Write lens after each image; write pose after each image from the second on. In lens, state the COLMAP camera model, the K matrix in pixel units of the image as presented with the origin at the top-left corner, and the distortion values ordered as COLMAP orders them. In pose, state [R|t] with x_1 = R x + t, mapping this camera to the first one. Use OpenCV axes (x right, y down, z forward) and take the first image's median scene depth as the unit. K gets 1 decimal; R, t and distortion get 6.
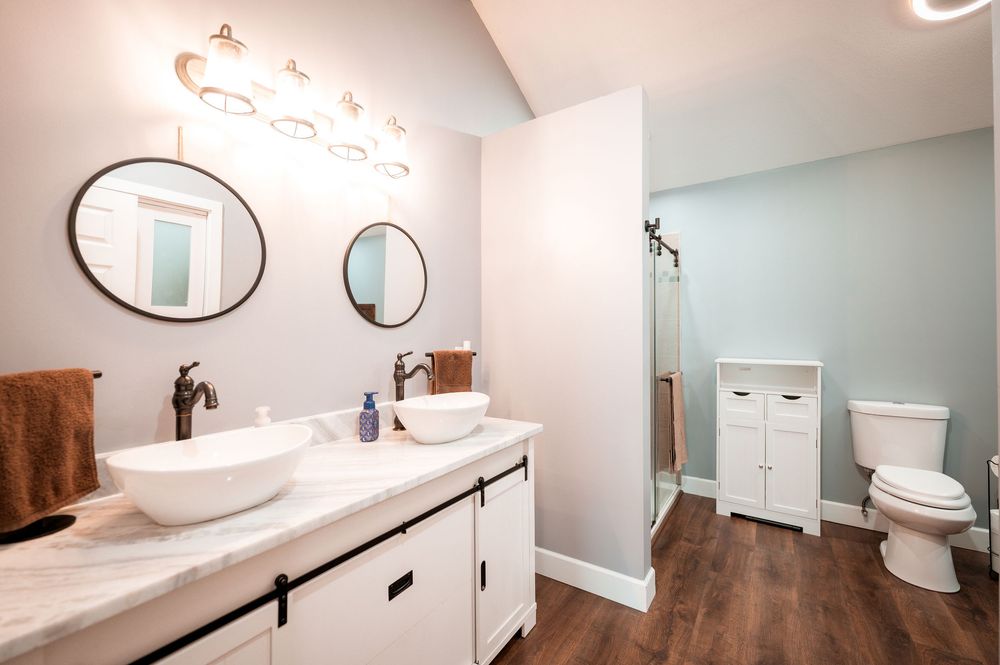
lens RADIAL K [[401.6, 0, 500.0], [0, 401.6, 332.5], [0, 0, 1]] dist [0.001046, -0.000294]
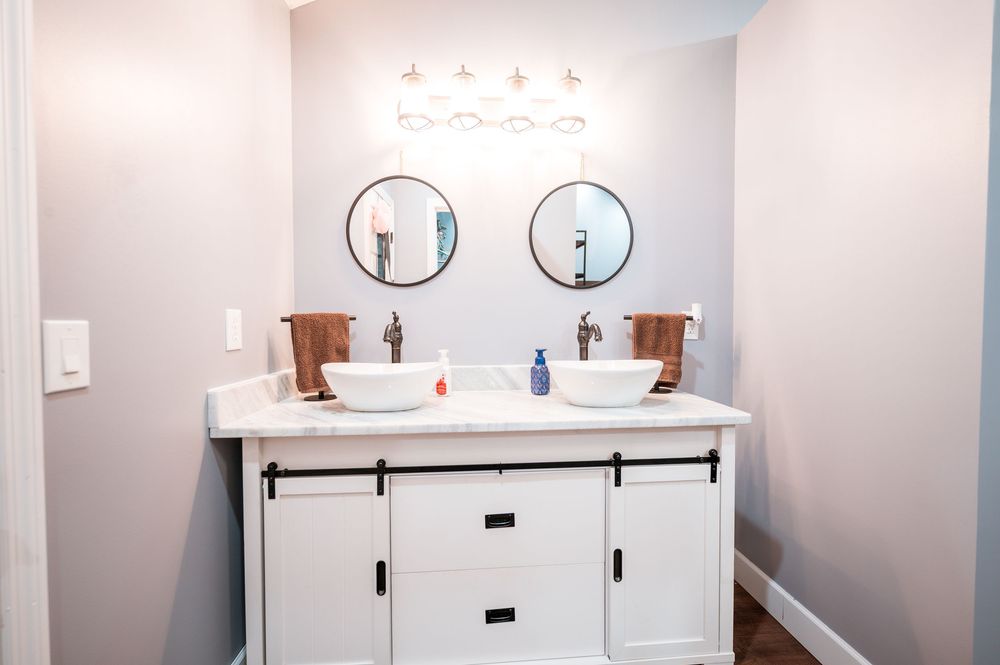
lens RADIAL K [[401.6, 0, 500.0], [0, 401.6, 332.5], [0, 0, 1]] dist [0.001046, -0.000294]
pose [[0.632373, 0.025322, -0.774250, 0.455275], [0.006846, 0.999244, 0.038272, 0.069290], [0.774634, -0.029502, 0.631721, 0.270622]]
